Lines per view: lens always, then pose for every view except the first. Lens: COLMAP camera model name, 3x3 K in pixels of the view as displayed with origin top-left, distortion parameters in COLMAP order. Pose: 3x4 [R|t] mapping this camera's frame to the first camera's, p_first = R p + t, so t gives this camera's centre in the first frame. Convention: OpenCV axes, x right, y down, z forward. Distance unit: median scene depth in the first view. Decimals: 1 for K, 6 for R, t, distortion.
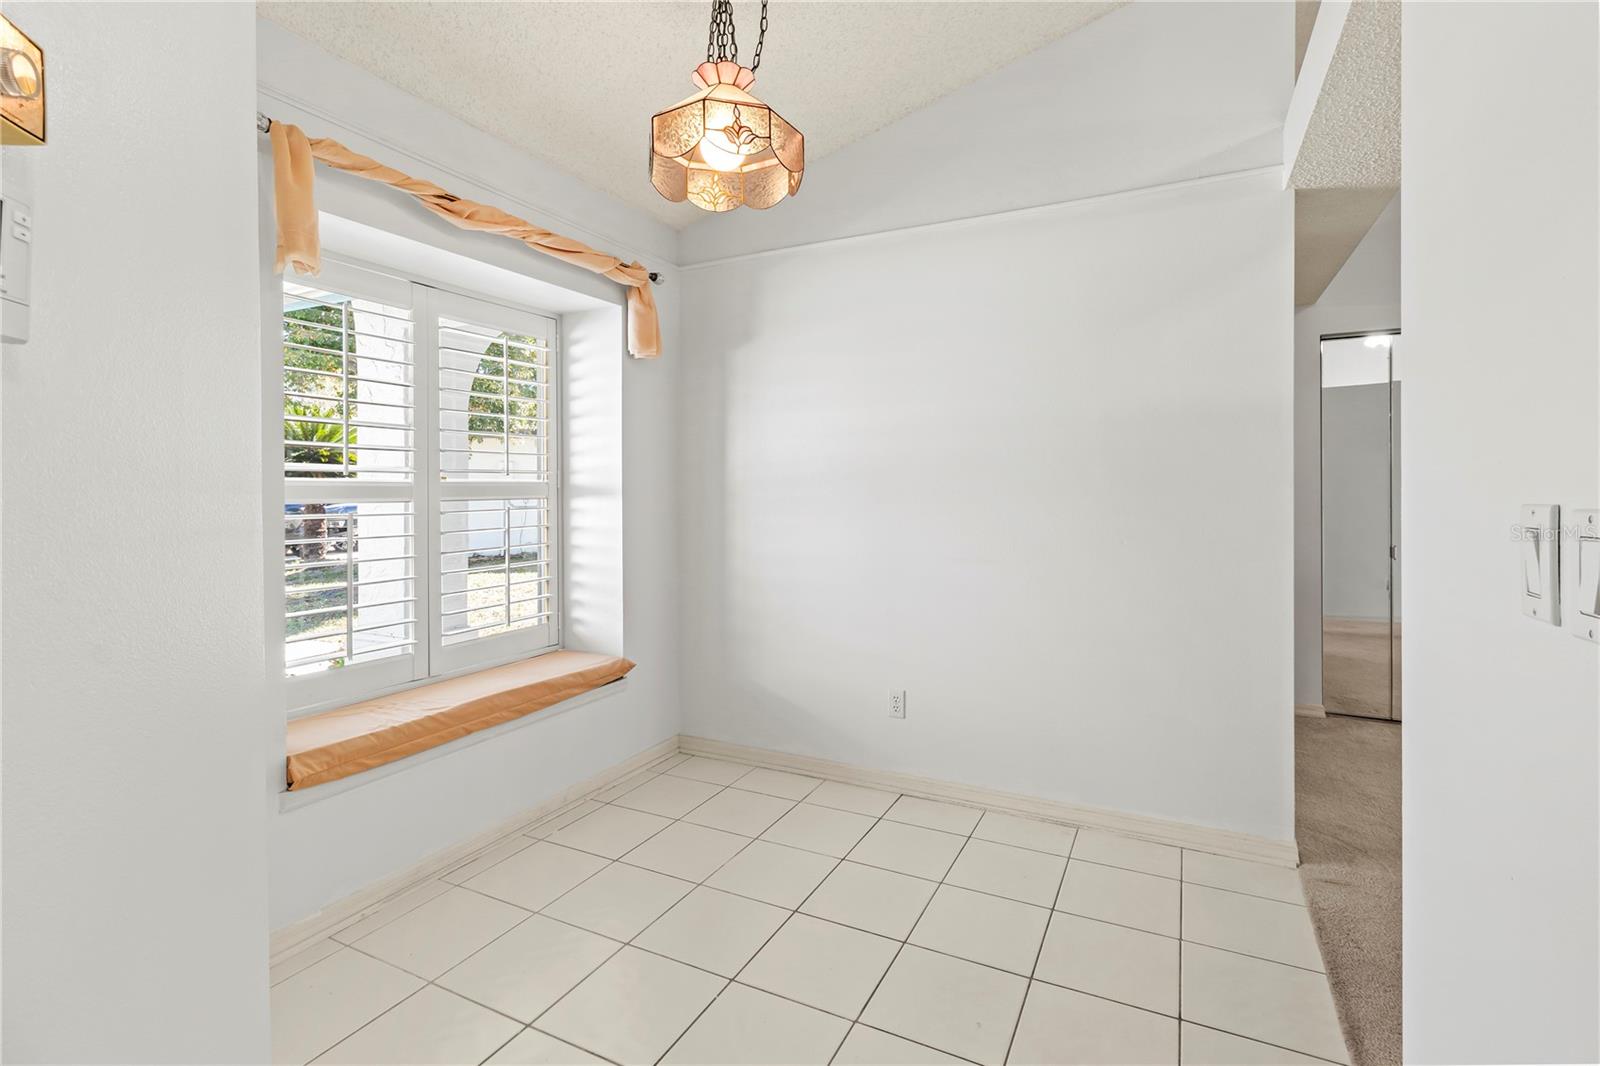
lens RADIAL K [[746.4, 0, 826.0], [0, 746.4, 496.8], [0, 0, 1]] dist [-0.000047, -0.000766]
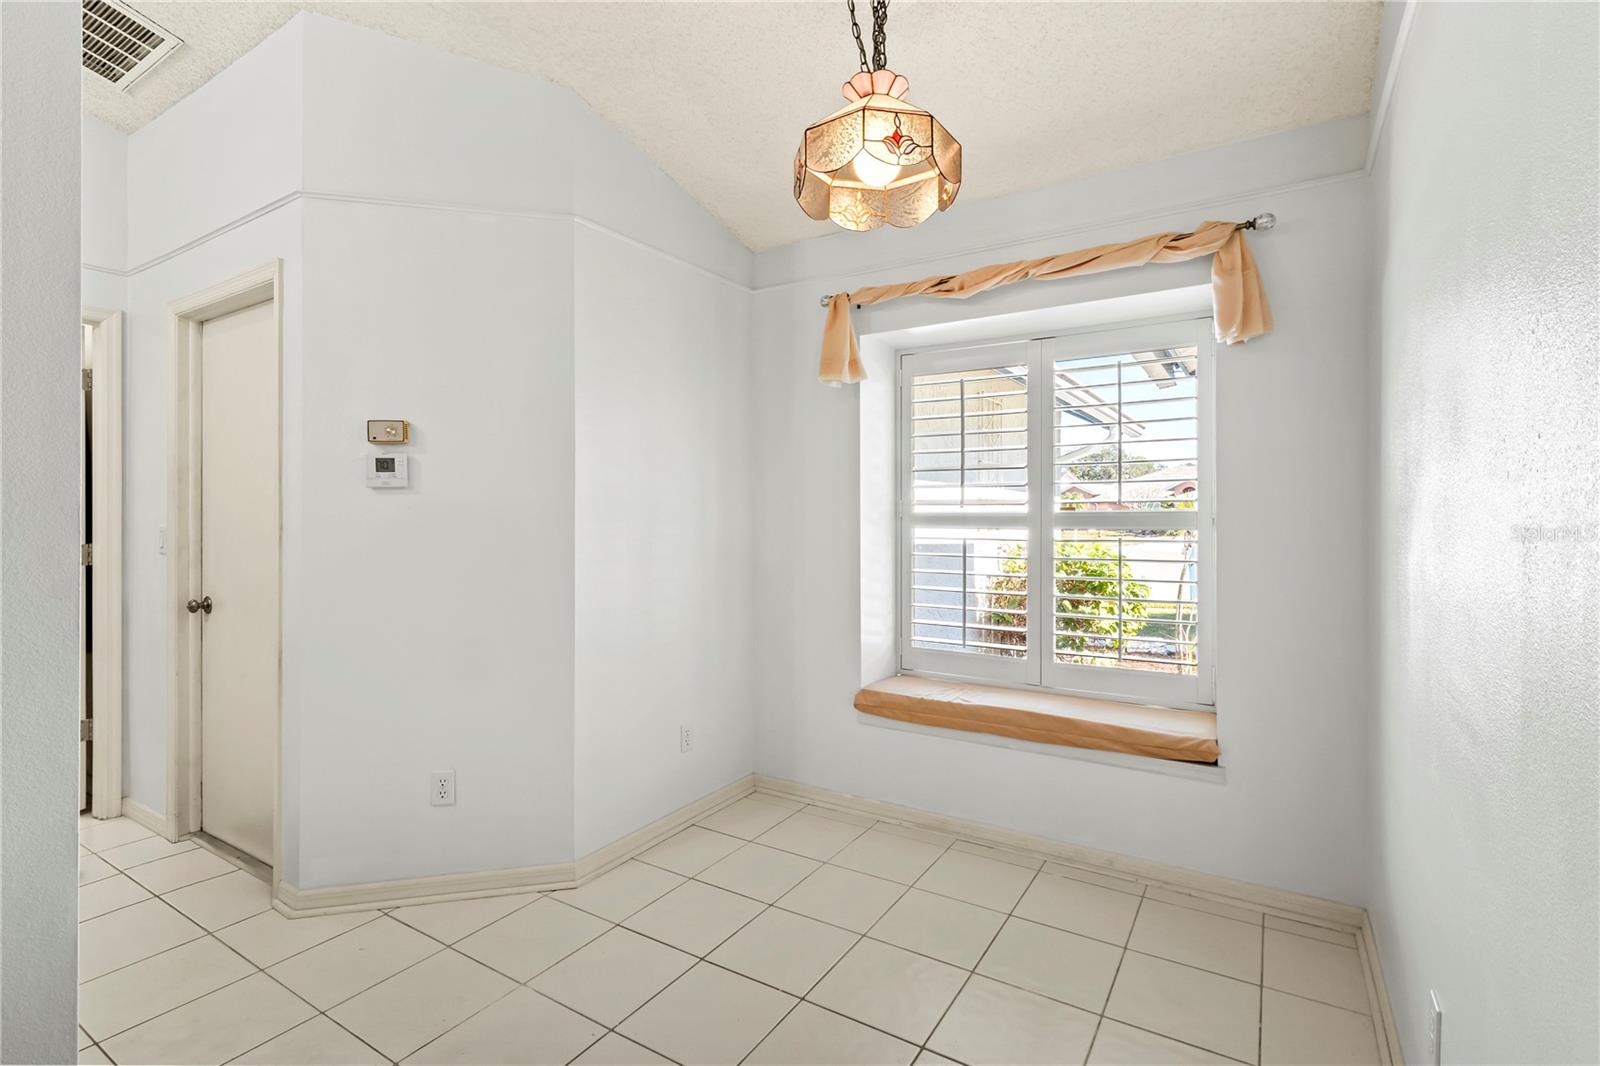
lens RADIAL K [[744.1, 0, 807.1], [0, 744.1, 519.3], [0, 0, 1]] dist [0.001898, 0.000402]
pose [[-0.109699, 0.005901, -0.993947, 0.711137], [-0.009379, 0.999932, 0.006972, -0.016309], [0.993921, 0.010087, -0.109636, 0.883942]]
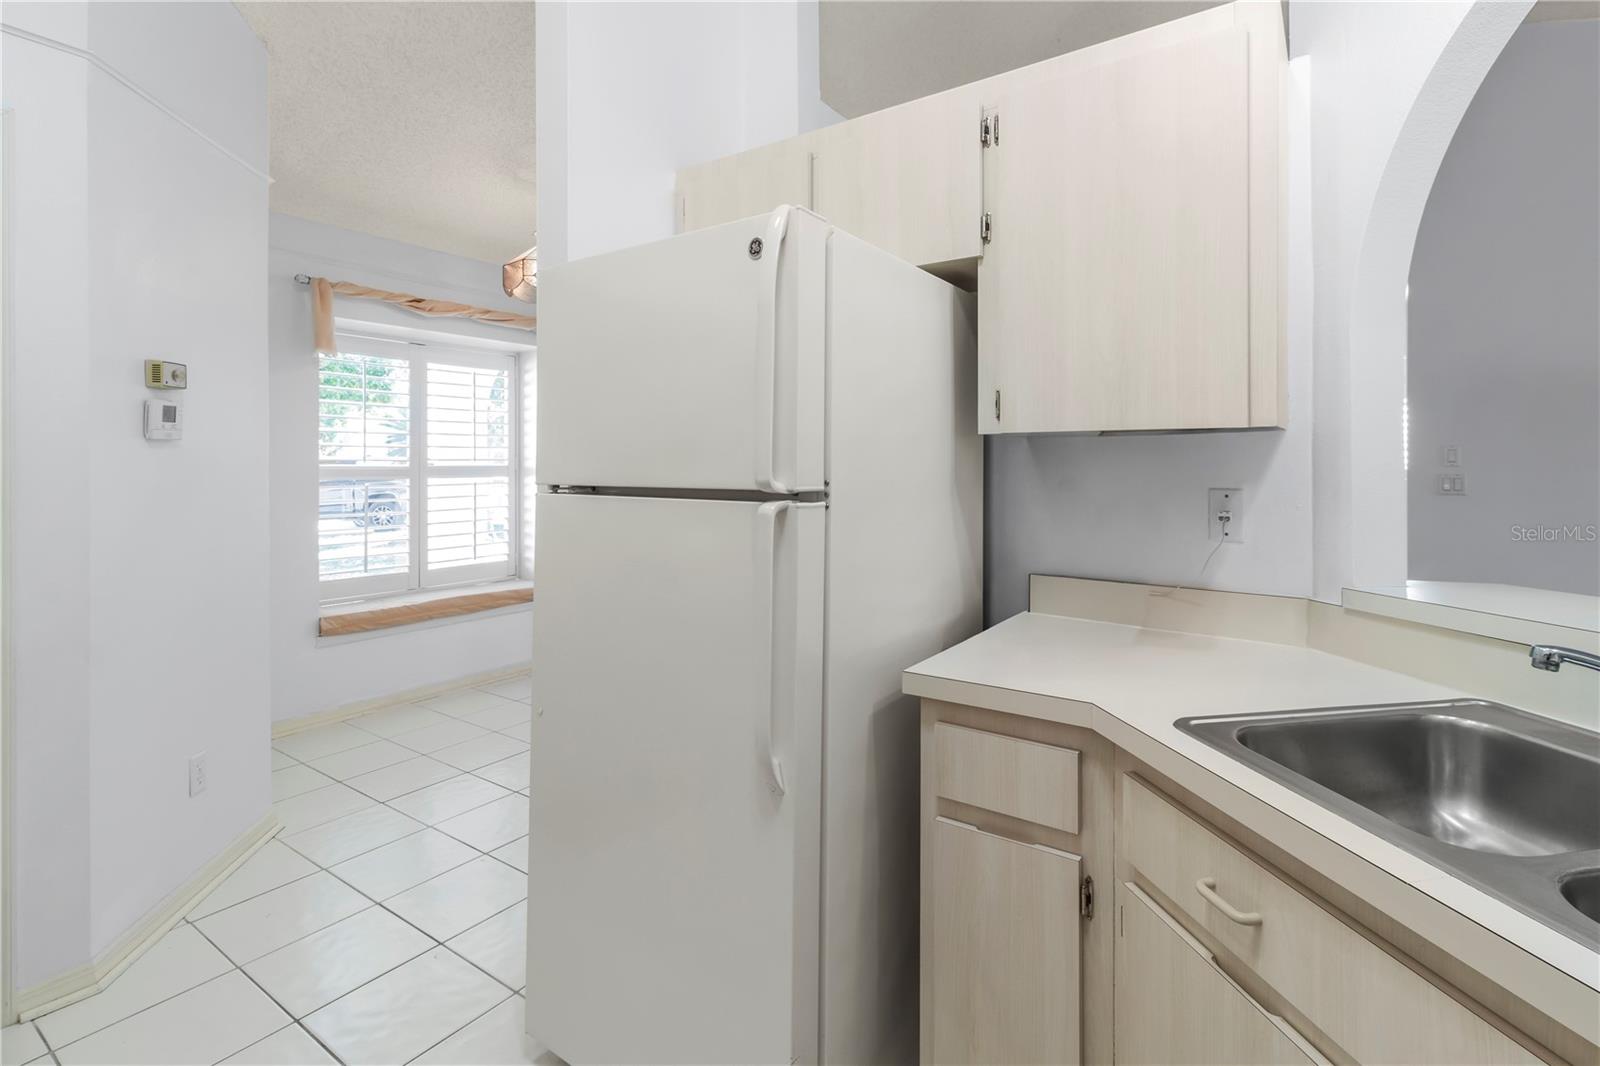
lens RADIAL K [[760.6, 0, 830.2], [0, 760.6, 466.4], [0, 0, 1]] dist [0.003992, 0.001385]
pose [[0.988590, 0.002344, -0.150613, 0.669439], [-0.003519, 0.999965, -0.007536, -0.012047], [0.150590, 0.007980, 0.988564, -0.557645]]
